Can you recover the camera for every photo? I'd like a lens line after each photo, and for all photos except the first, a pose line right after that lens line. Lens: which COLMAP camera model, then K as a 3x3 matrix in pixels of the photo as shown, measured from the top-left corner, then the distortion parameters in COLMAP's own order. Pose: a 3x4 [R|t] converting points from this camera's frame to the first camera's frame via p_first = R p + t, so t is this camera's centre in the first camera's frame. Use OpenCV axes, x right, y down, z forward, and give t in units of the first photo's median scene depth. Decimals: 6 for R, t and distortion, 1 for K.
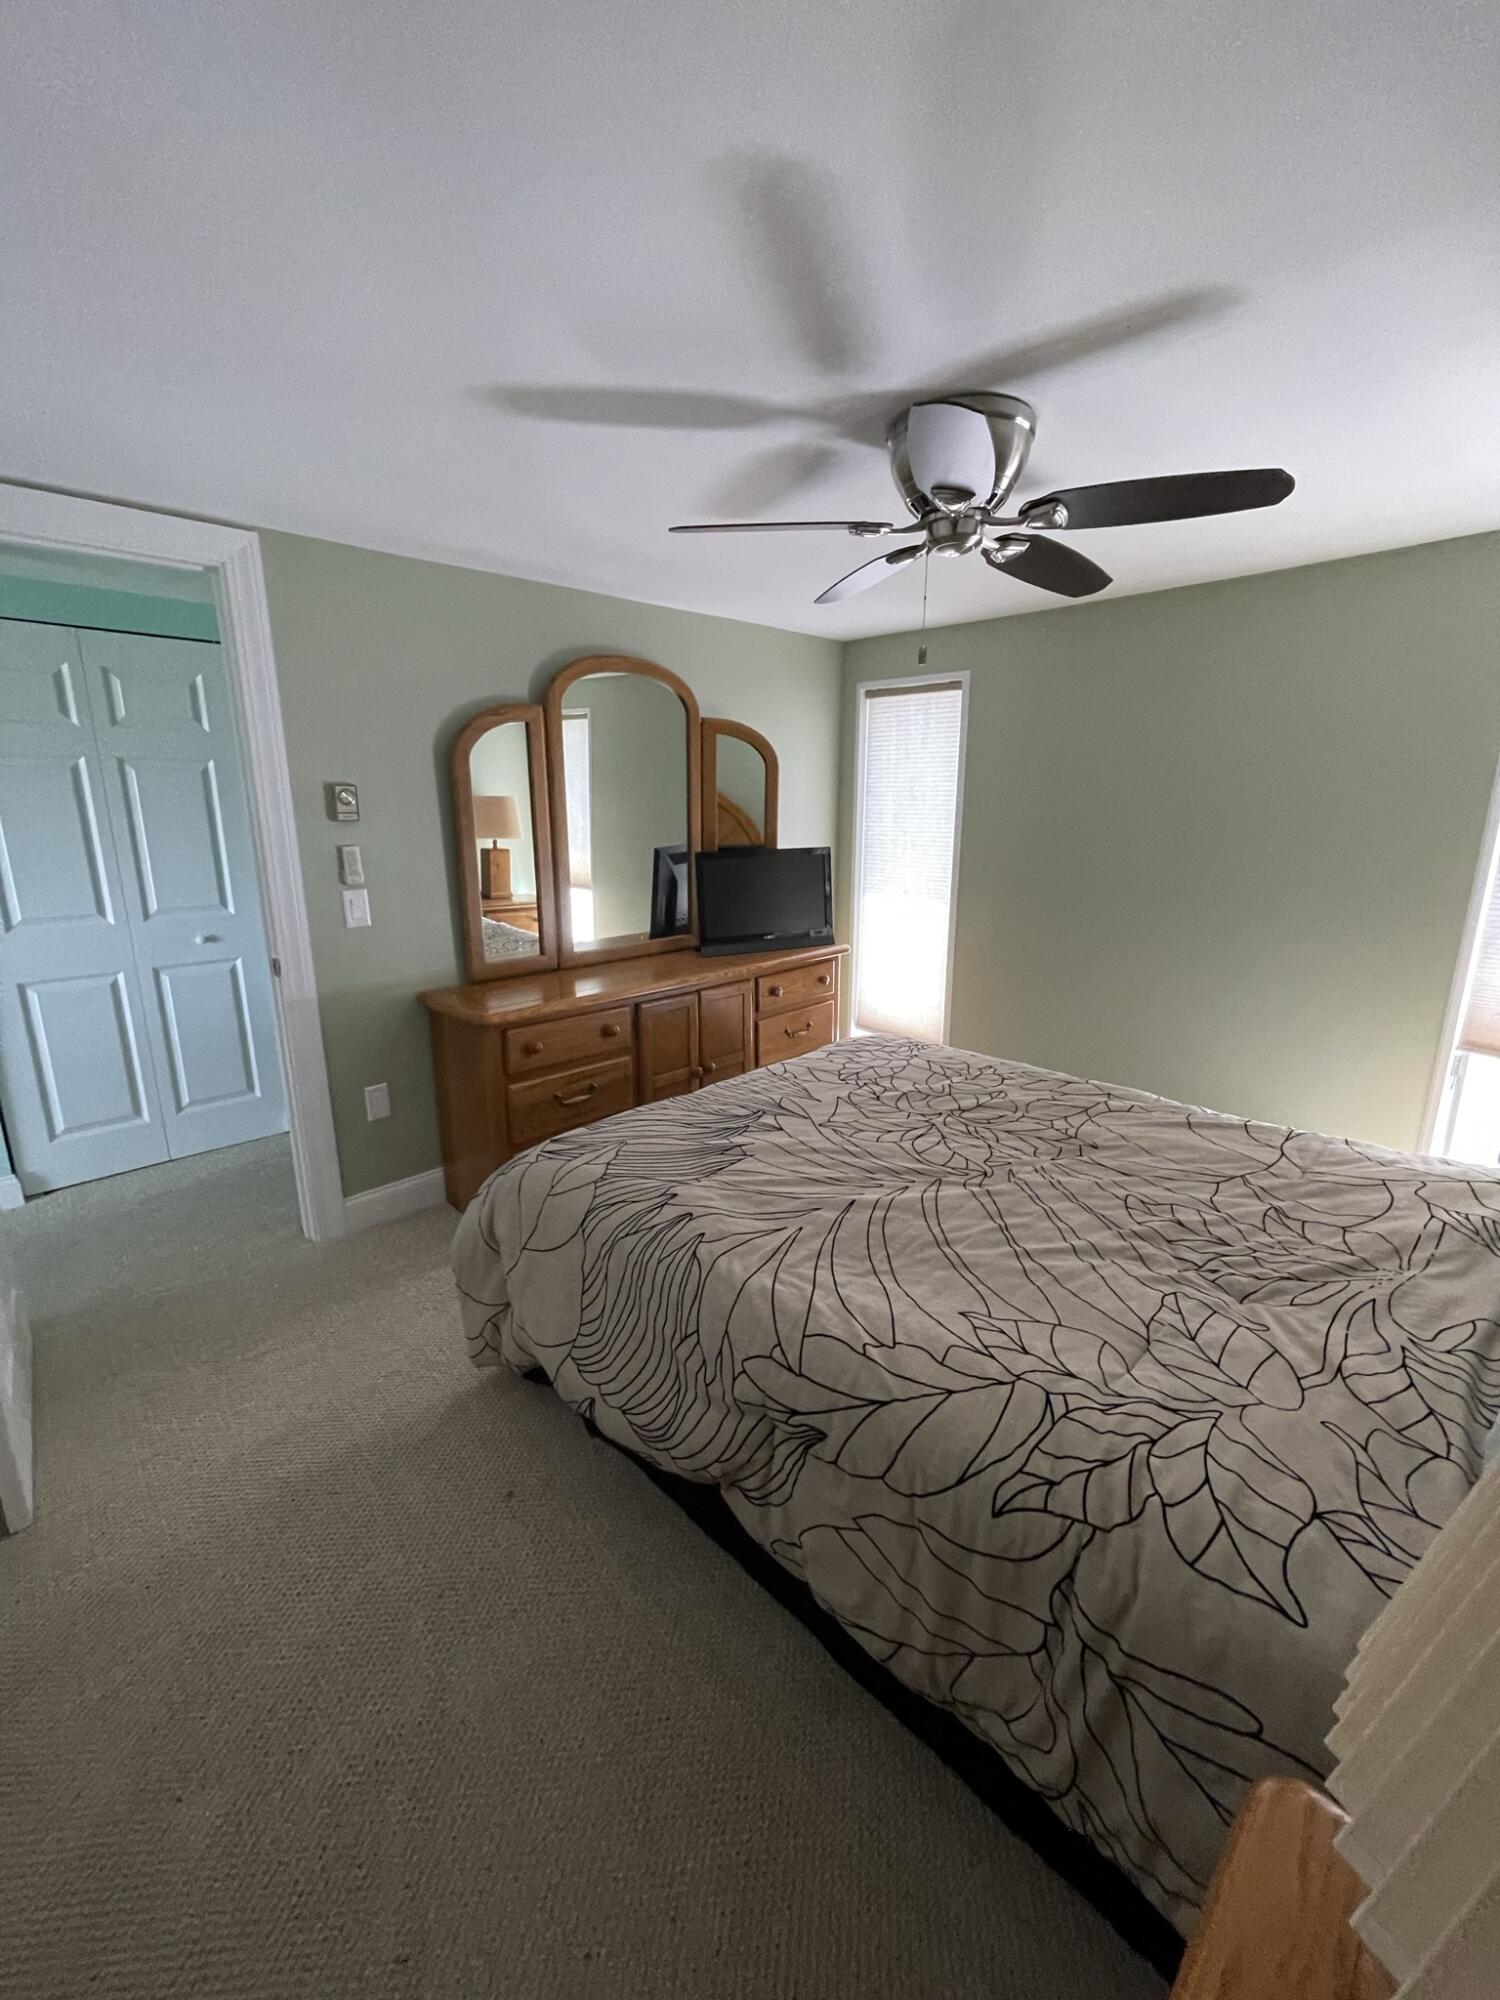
lens RADIAL K [[809.3, 0, 745.9], [0, 809.3, 986.7], [0, 0, 1]] dist [-0.001576, 0.000298]
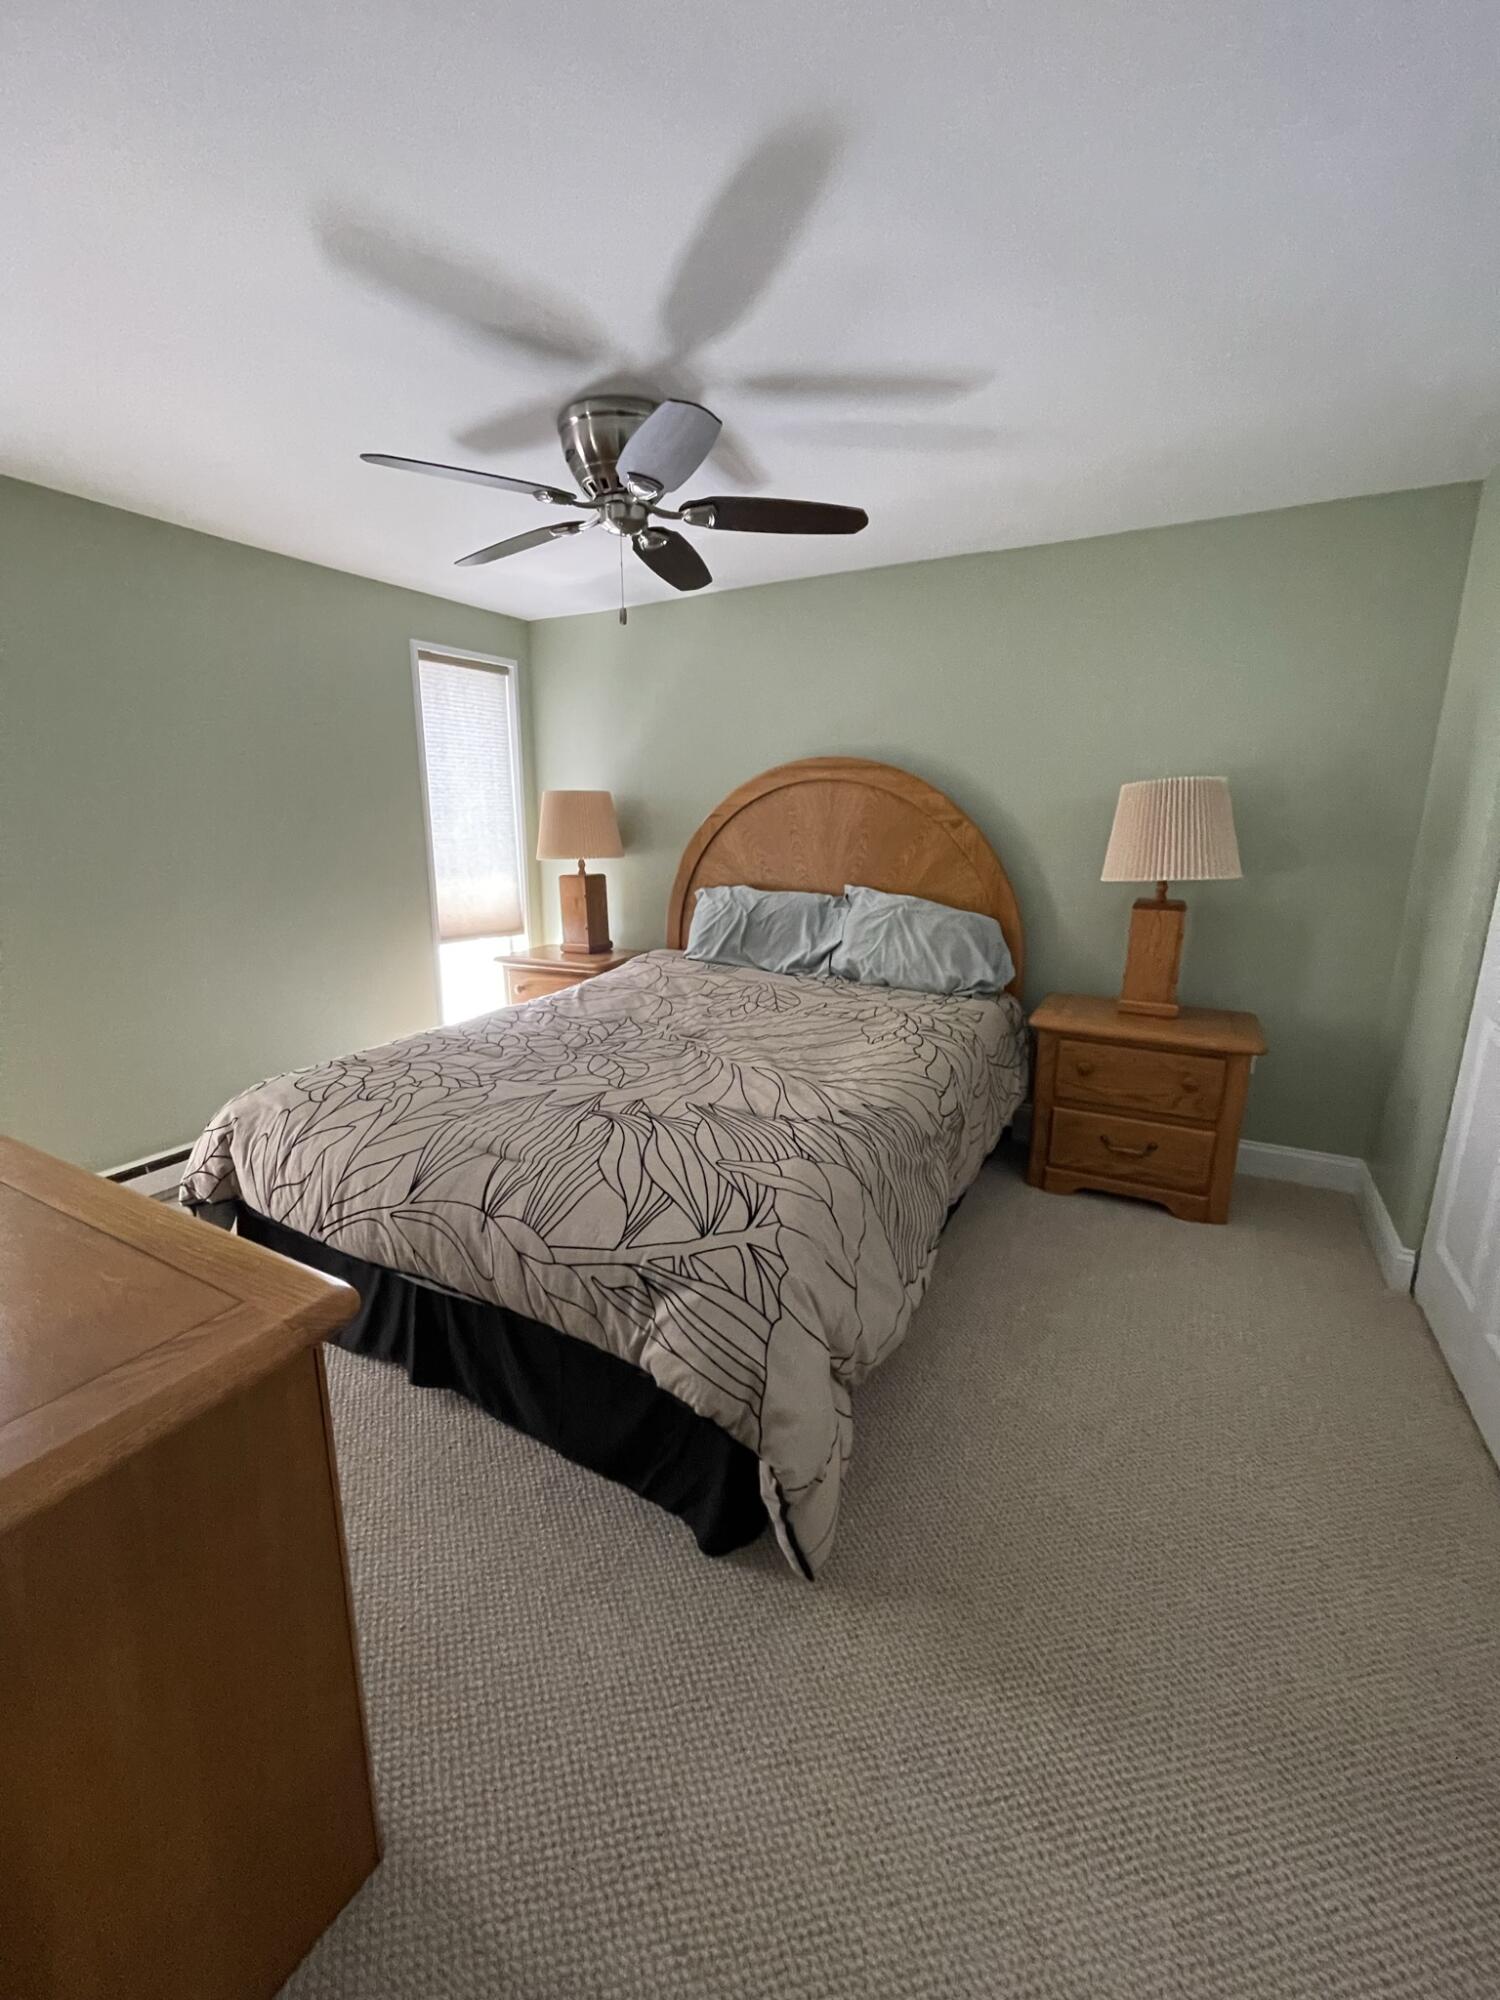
lens RADIAL K [[809.3, 0, 745.9], [0, 809.3, 986.7], [0, 0, 1]] dist [-0.001576, 0.000298]
pose [[-0.306916, -0.212022, 0.927820, -0.851509], [0.215792, 0.933979, 0.284812, -0.188012], [-0.926950, 0.287629, -0.240900, 1.106279]]
